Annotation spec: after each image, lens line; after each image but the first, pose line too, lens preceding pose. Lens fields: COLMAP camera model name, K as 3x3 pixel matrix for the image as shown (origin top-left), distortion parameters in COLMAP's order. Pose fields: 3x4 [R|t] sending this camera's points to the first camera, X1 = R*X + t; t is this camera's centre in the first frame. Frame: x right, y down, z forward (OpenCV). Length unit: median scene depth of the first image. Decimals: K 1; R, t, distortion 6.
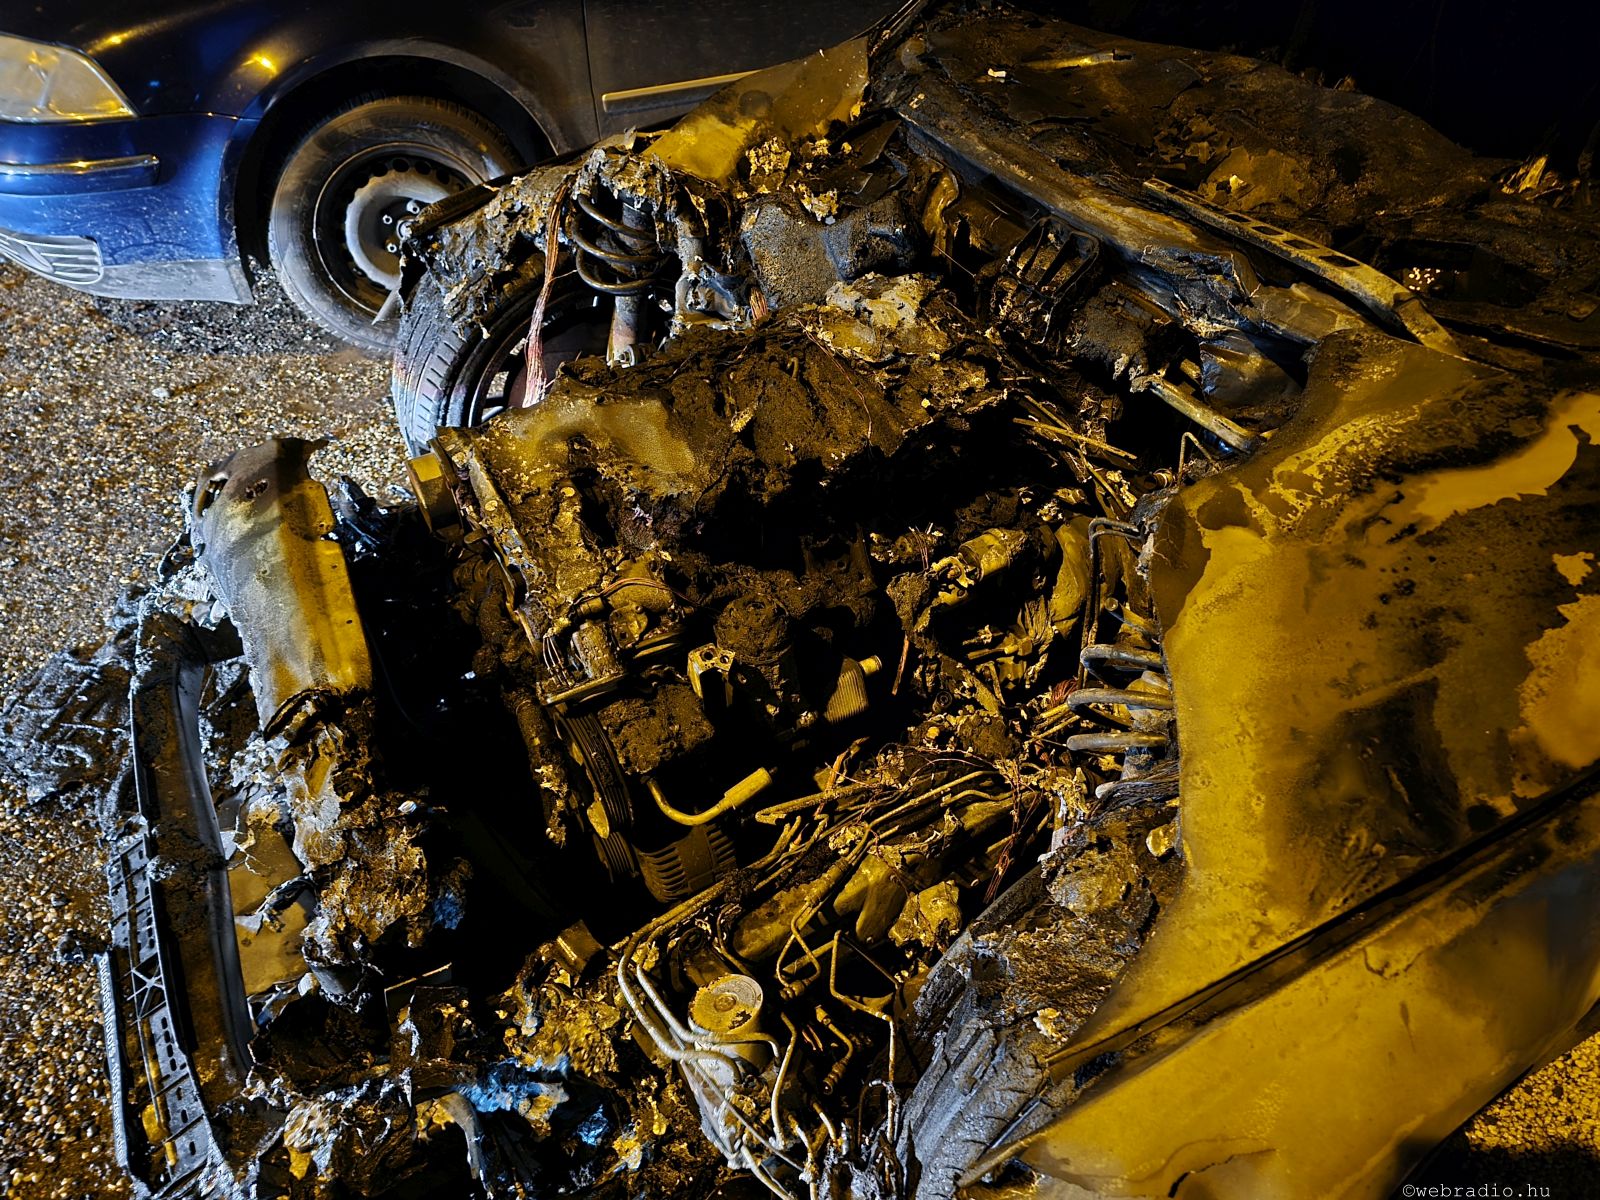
lens RADIAL K [[1105.4, 0, 800.0], [0, 1105.4, 600.0], [0, 0, 1]] dist [0.091511, -0.109905]
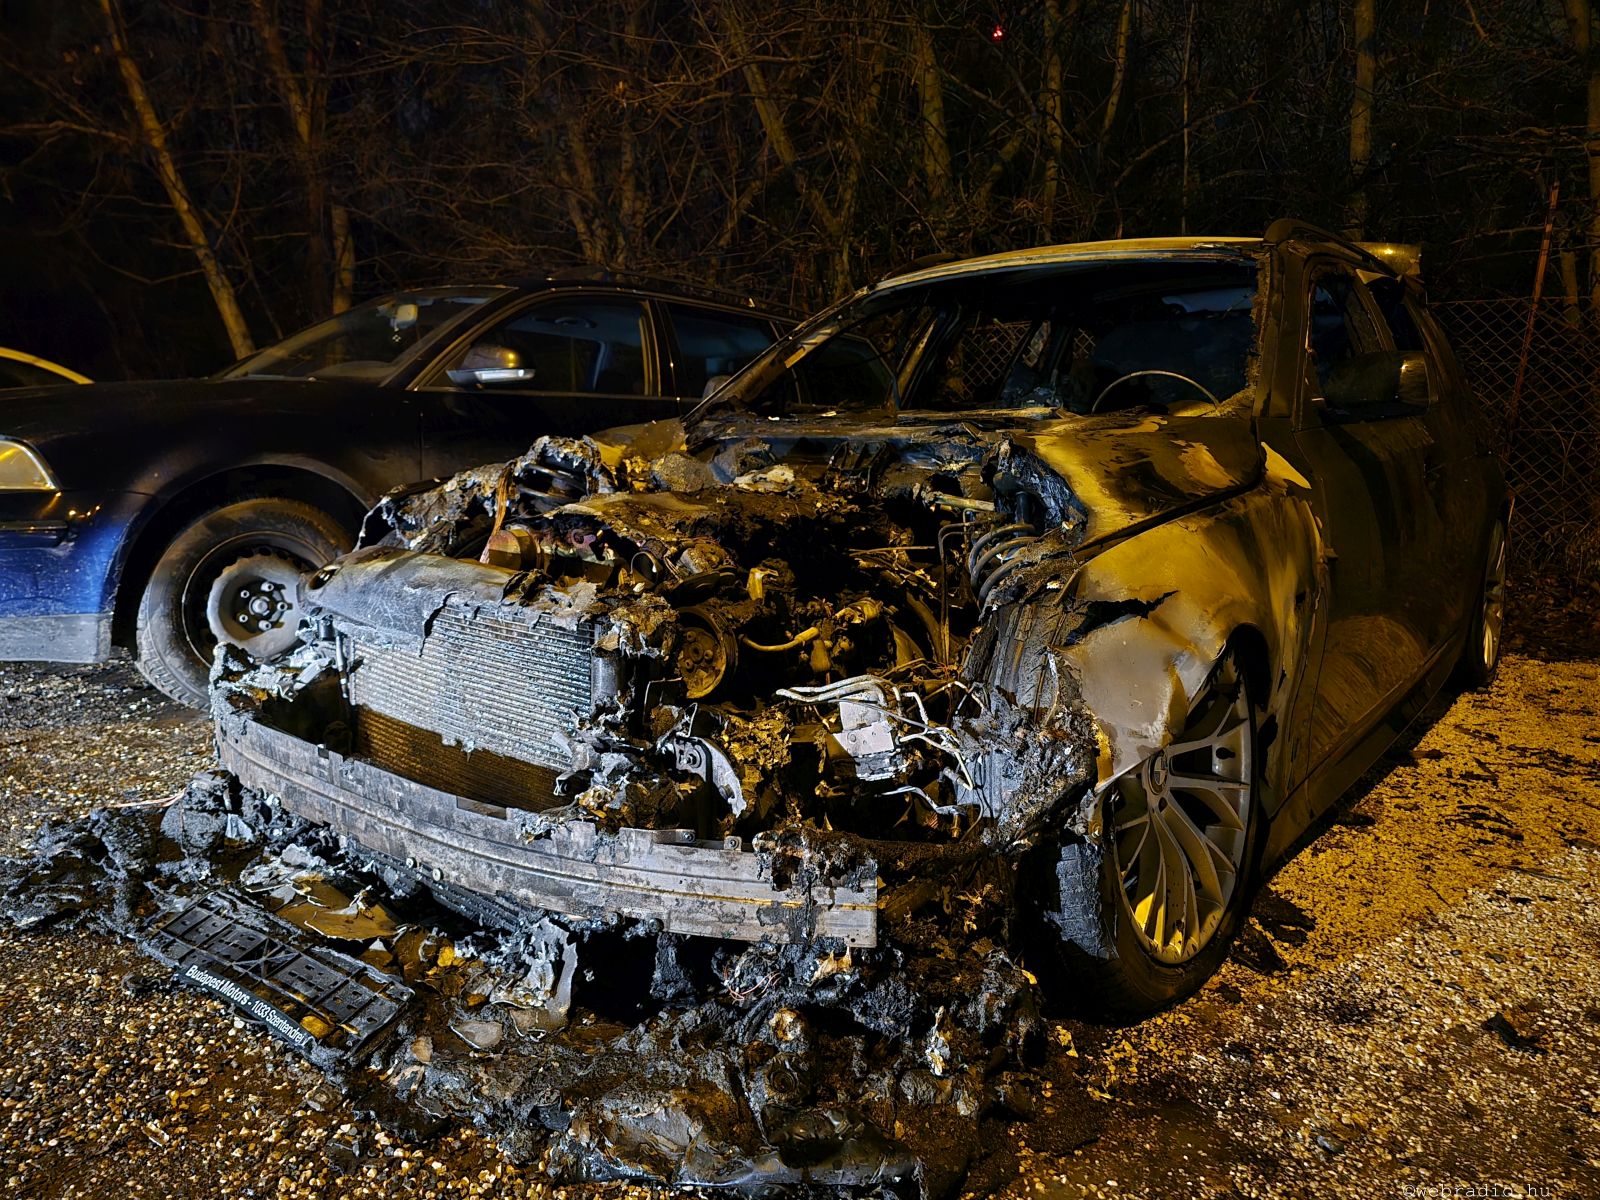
lens RADIAL K [[1105.4, 0, 800.0], [0, 1105.4, 600.0], [0, 0, 1]] dist [0.091511, -0.109905]
pose [[0.925399, -0.020932, 0.378416, -0.398160], [0.221836, 0.839477, -0.496052, 0.555816], [-0.307288, 0.542993, 0.781494, -0.145605]]
